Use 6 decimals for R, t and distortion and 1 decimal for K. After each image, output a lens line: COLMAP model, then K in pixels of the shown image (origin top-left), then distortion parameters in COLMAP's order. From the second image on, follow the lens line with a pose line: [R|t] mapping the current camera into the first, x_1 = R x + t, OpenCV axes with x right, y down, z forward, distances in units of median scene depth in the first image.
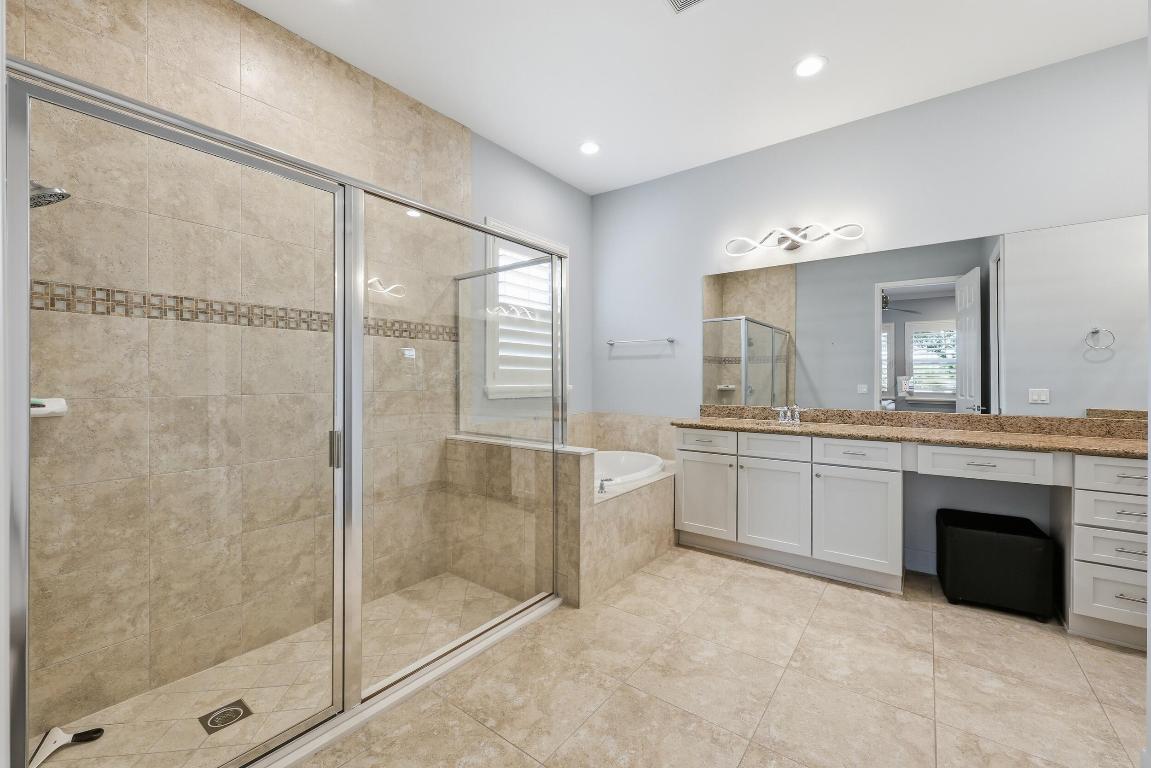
lens RADIAL K [[463.5, 0, 573.3], [0, 463.5, 380.7], [0, 0, 1]] dist [0.001075, 0.000185]
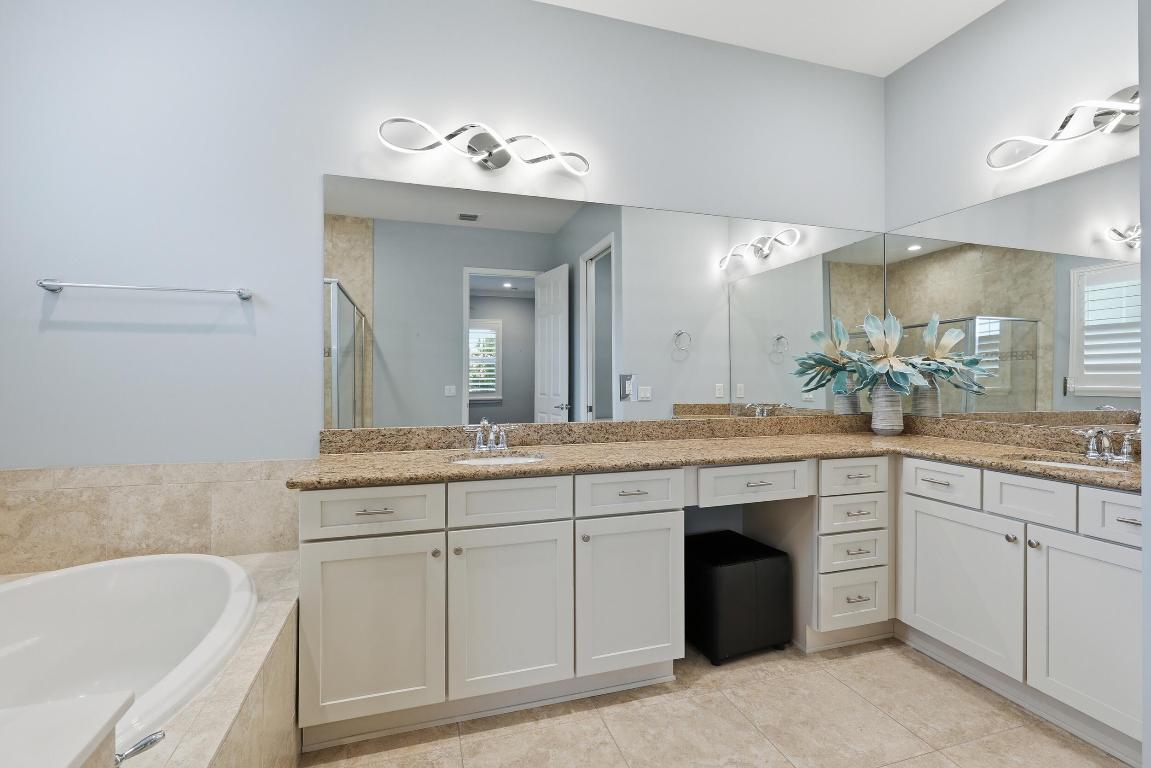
lens RADIAL K [[514.3, 0, 575.8], [0, 514.3, 378.1], [0, 0, 1]] dist [0.001662, 0.000196]
pose [[0.576964, -0.002394, 0.816766, -0.023189], [0.004870, 0.999988, -0.000509, -0.003447], [-0.816755, 0.004272, 0.576969, 0.558959]]
